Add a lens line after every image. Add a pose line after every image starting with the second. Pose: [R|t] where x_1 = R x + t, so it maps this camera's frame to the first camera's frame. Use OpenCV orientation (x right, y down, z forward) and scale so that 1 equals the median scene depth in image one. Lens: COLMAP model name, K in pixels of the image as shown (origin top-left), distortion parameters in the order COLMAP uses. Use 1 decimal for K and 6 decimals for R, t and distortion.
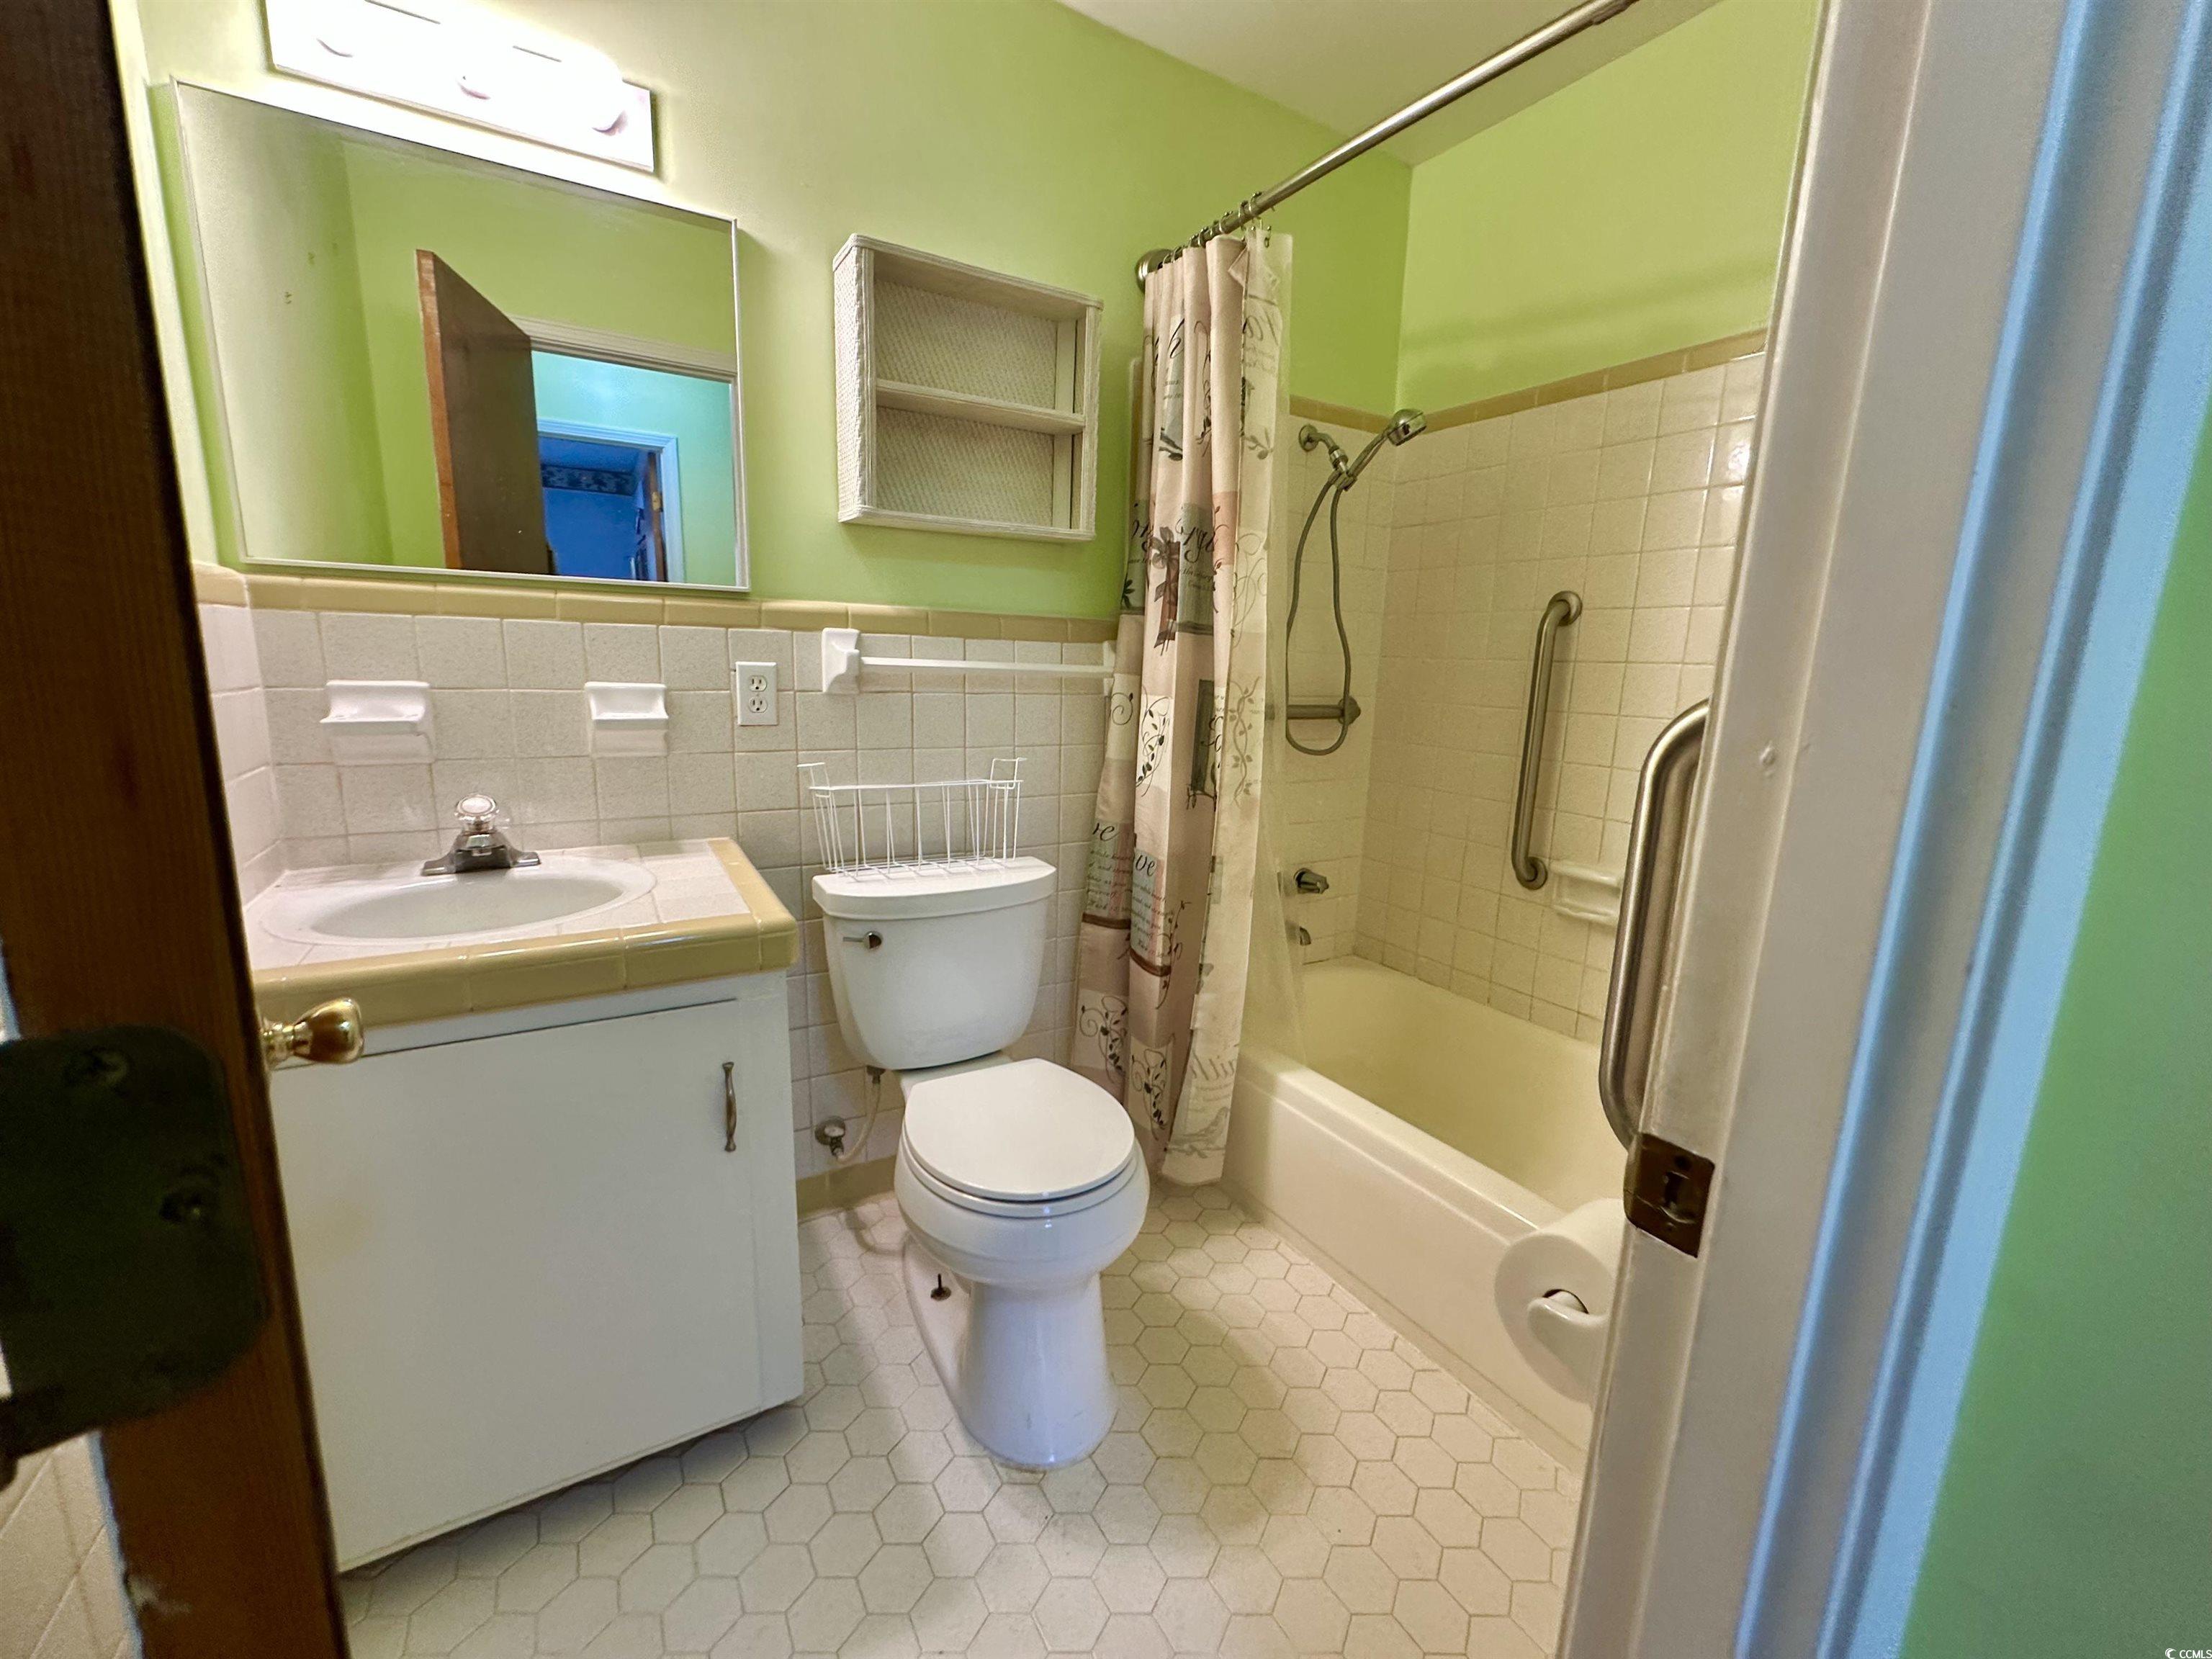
lens RADIAL K [[883.2, 0, 1102.0], [0, 883.2, 829.6], [0, 0, 1]] dist [-0.000950, -0.000128]
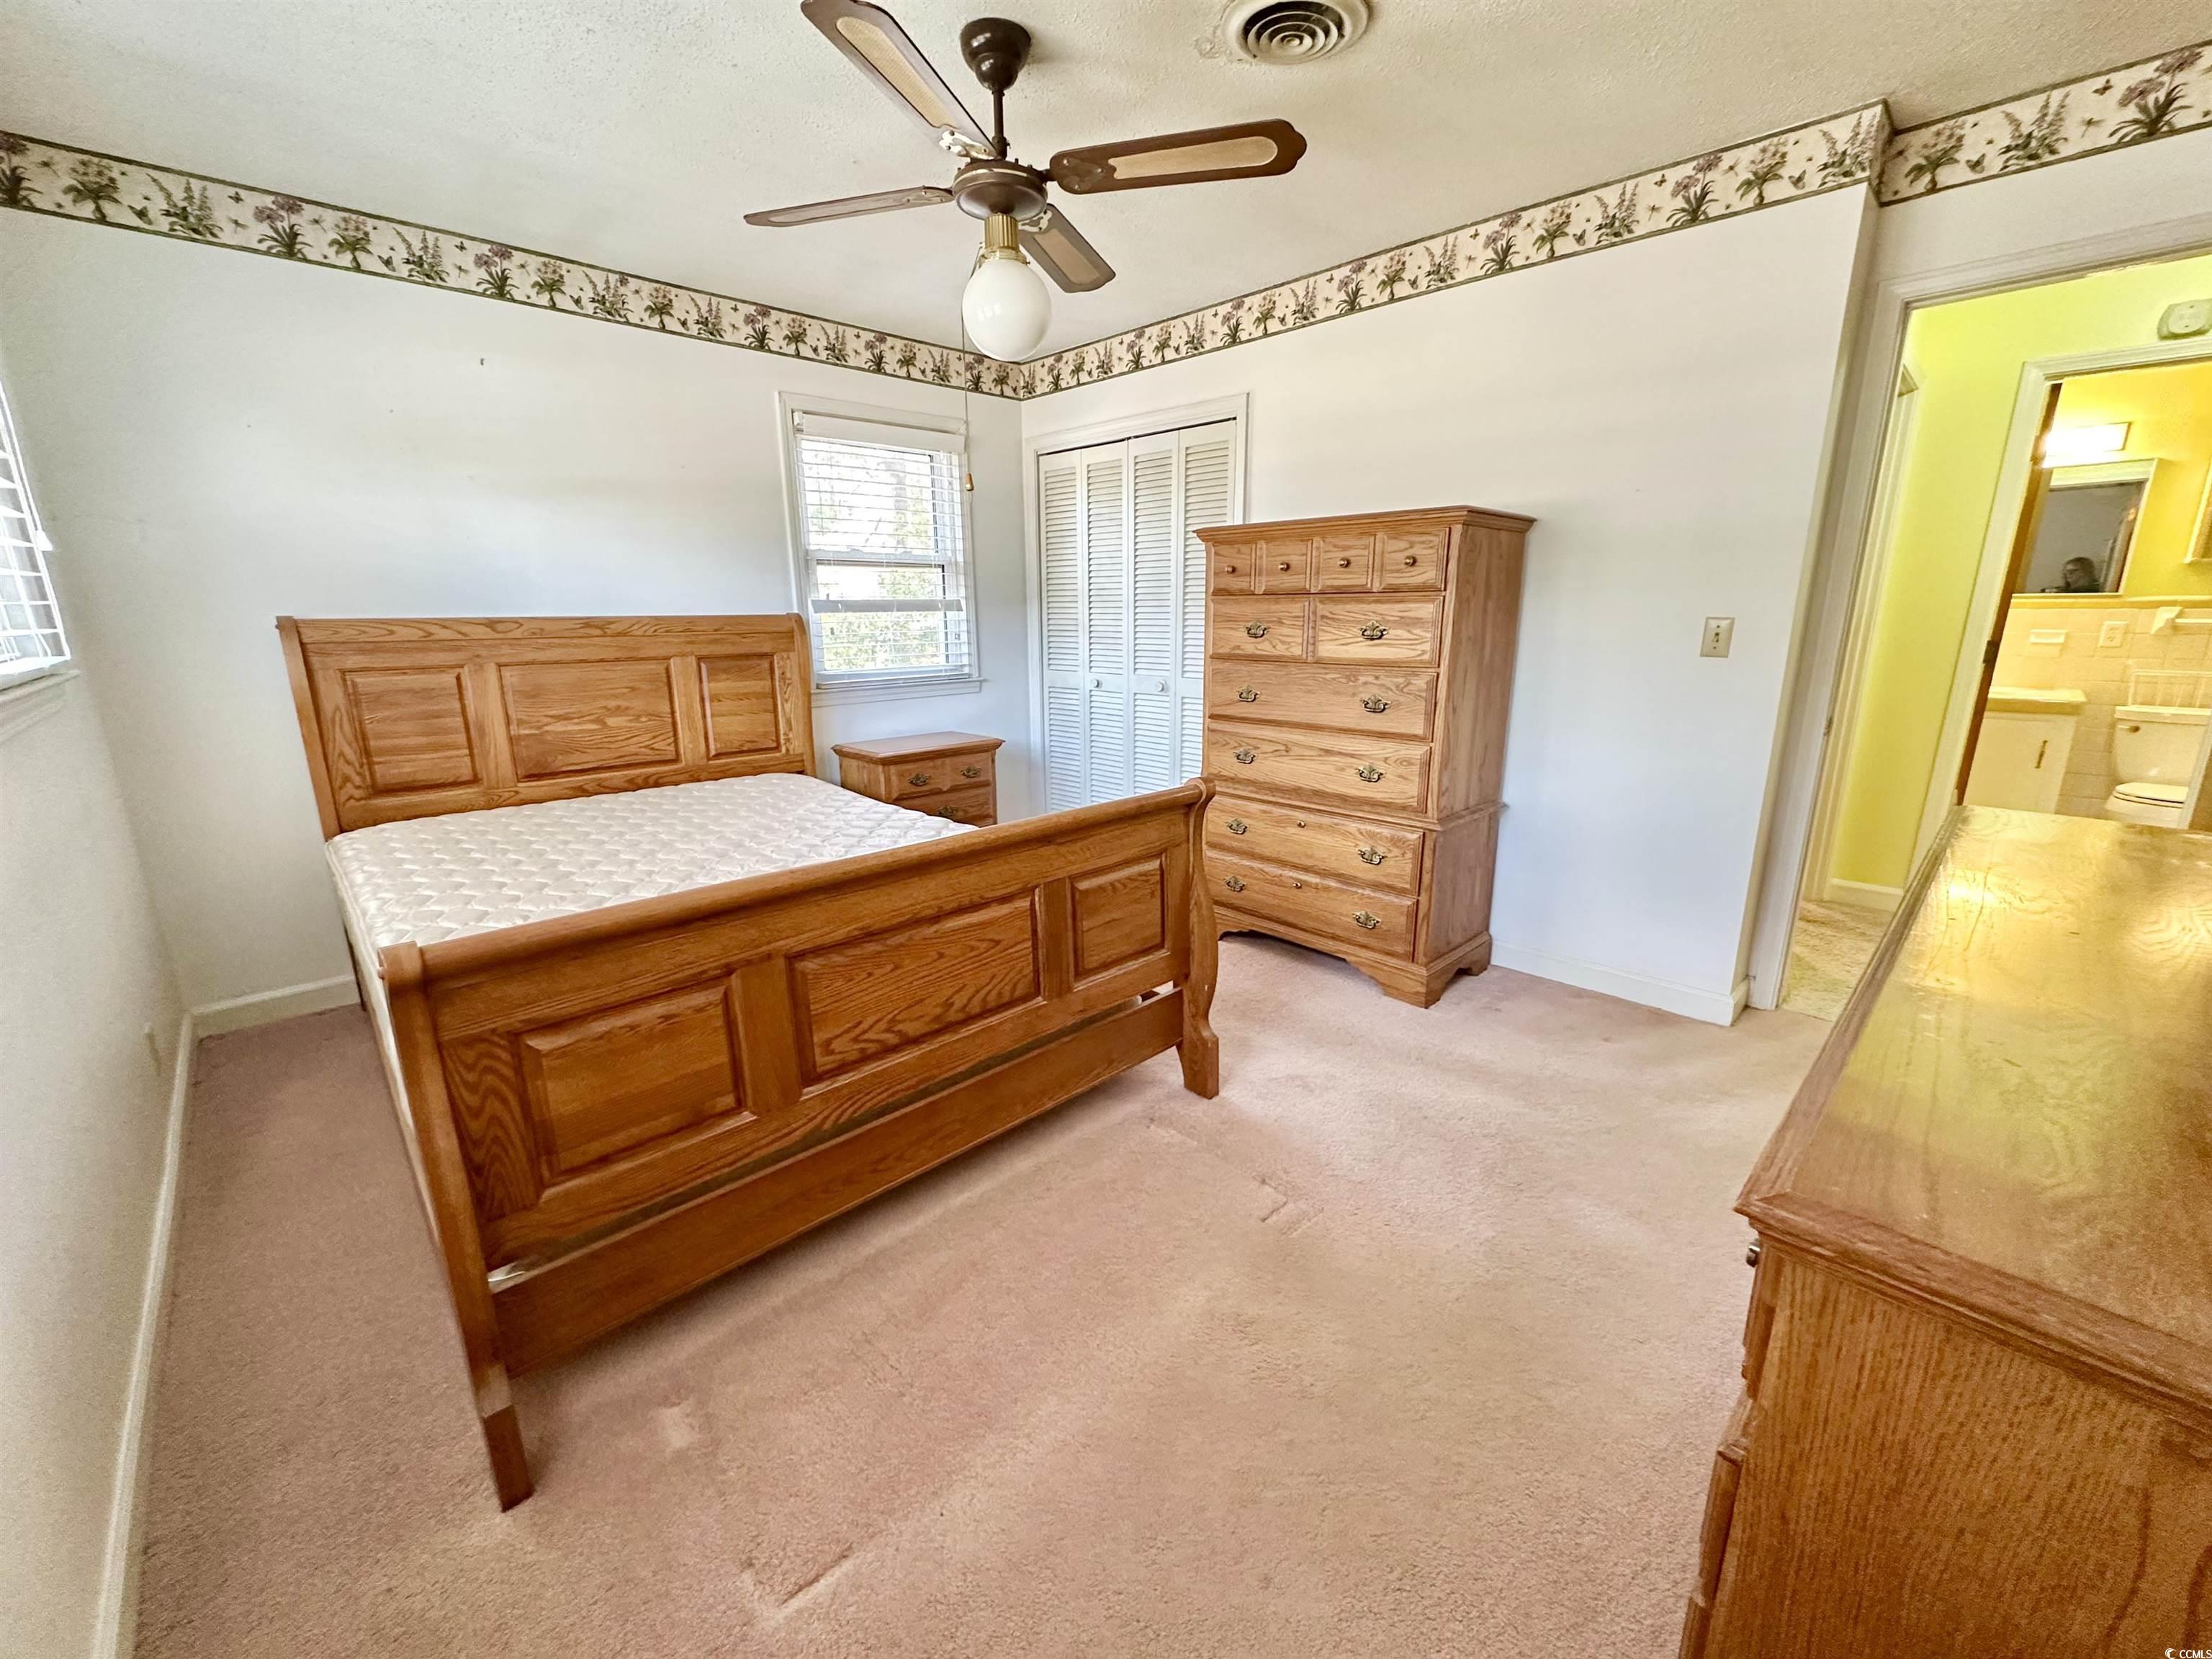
lens RADIAL K [[883.2, 0, 1107.5], [0, 883.2, 820.6], [0, 0, 1]] dist [-0.000950, -0.000128]
pose [[0.224763, 0.197706, -0.954146, 1.604113], [-0.157382, 0.973709, 0.164686, 0.439745], [0.961620, 0.113150, 0.249969, -2.554980]]
